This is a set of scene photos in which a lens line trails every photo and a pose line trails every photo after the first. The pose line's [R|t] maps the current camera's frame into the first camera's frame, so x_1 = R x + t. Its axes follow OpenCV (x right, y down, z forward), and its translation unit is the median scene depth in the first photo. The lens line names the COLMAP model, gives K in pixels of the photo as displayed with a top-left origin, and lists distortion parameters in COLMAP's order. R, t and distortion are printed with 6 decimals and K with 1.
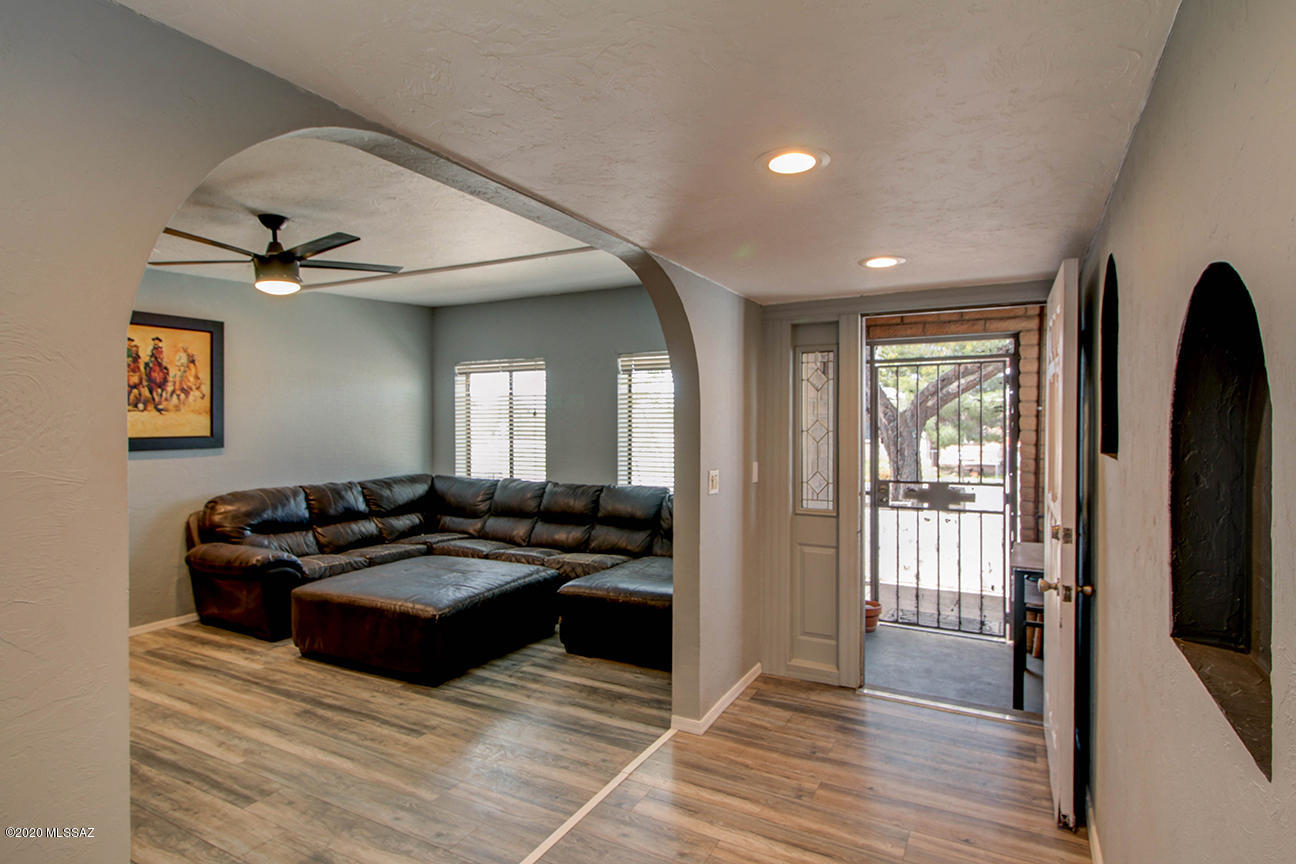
lens RADIAL K [[678.4, 0, 651.0], [0, 678.4, 428.7], [0, 0, 1]] dist [0.012713, -0.010053]
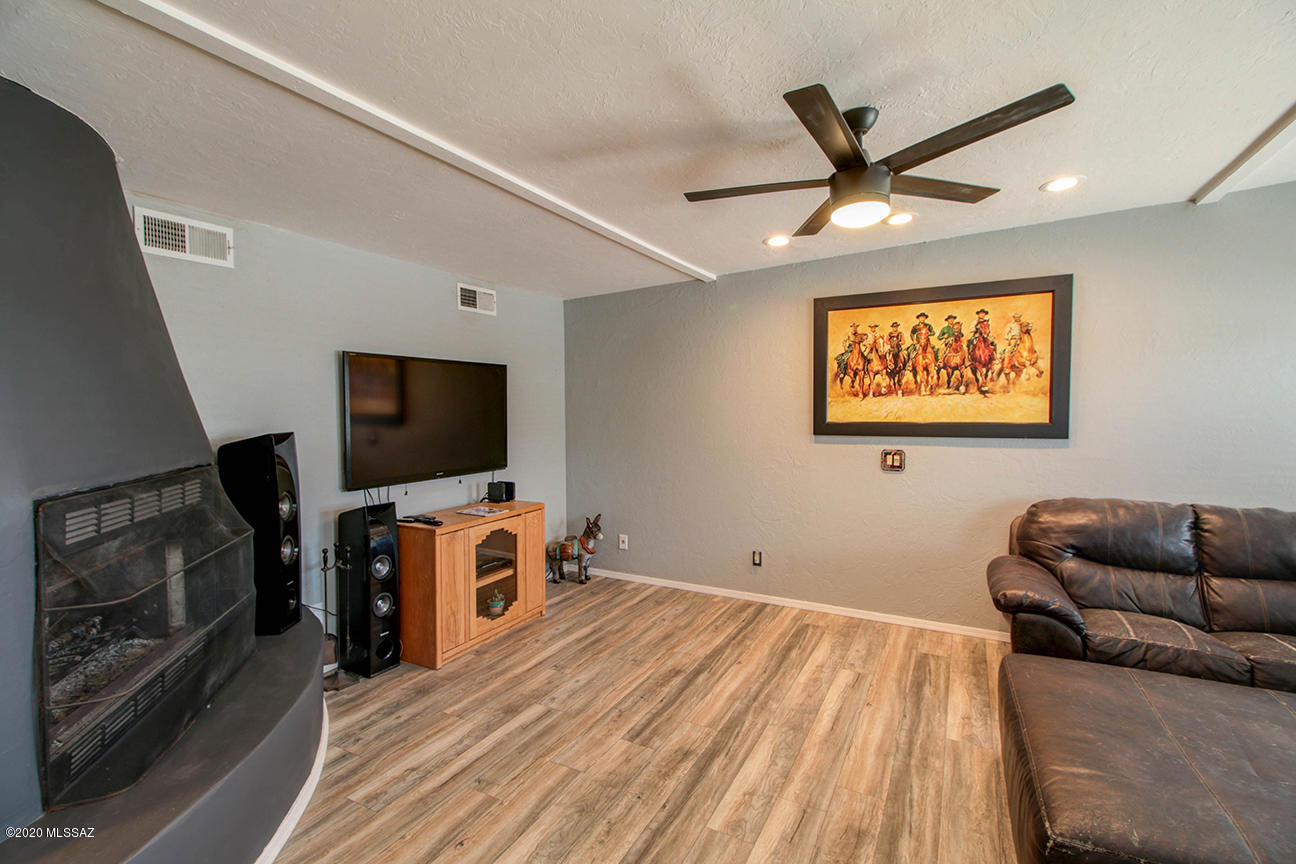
lens RADIAL K [[591.0, 0, 645.7], [0, 591.0, 429.1], [0, 0, 1]] dist [0.023170, -0.010849]
pose [[-0.003499, 0.039832, -0.999200, 0.060367], [-0.006128, 0.999187, 0.039853, -0.008801], [0.999975, 0.006263, -0.003252, 0.644627]]
